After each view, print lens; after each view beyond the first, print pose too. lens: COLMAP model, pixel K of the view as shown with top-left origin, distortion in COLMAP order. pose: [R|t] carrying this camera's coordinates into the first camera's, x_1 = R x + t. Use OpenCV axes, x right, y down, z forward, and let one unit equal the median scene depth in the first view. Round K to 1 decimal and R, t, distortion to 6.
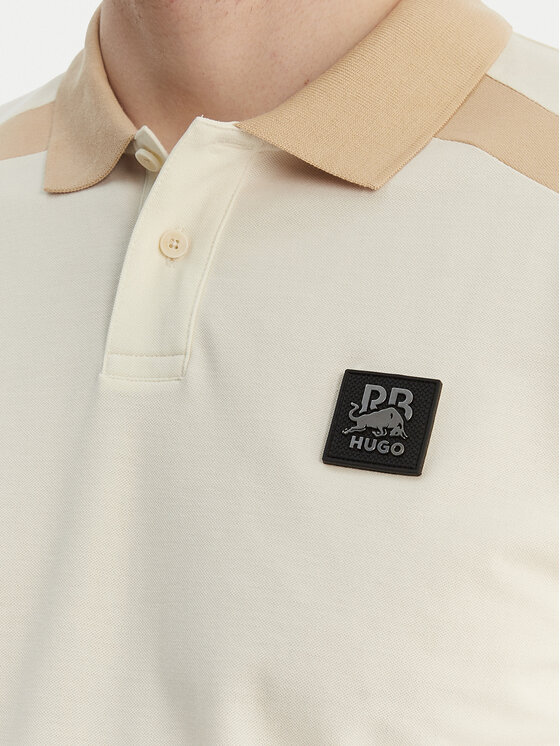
lens RADIAL K [[1026.6, 0, 280.0], [0, 1026.6, 373.0], [0, 0, 1]] dist [-0.010584, 0.006485]
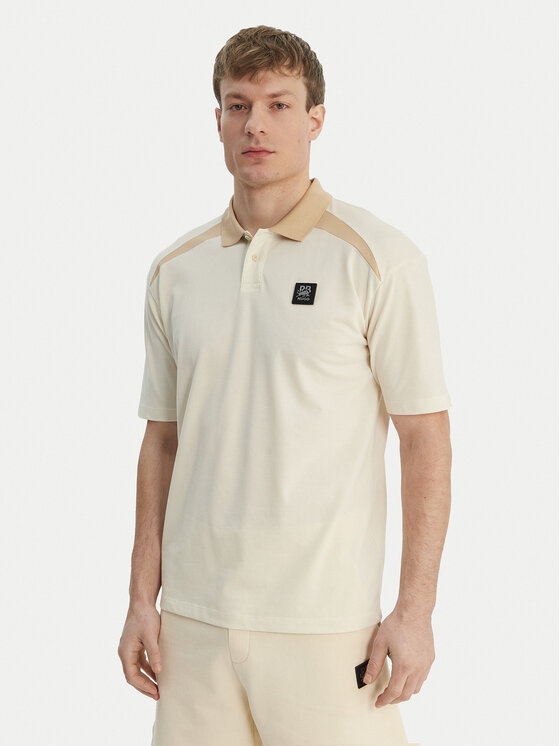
lens RADIAL K [[1026.6, 0, 280.0], [0, 1026.6, 373.0], [0, 0, 1]] dist [-0.010584, 0.006485]
pose [[0.994889, -0.068762, -0.073937, 0.288469], [0.069050, 0.997612, 0.001333, 0.364673], [0.073669, -0.006432, 0.997262, -3.344154]]
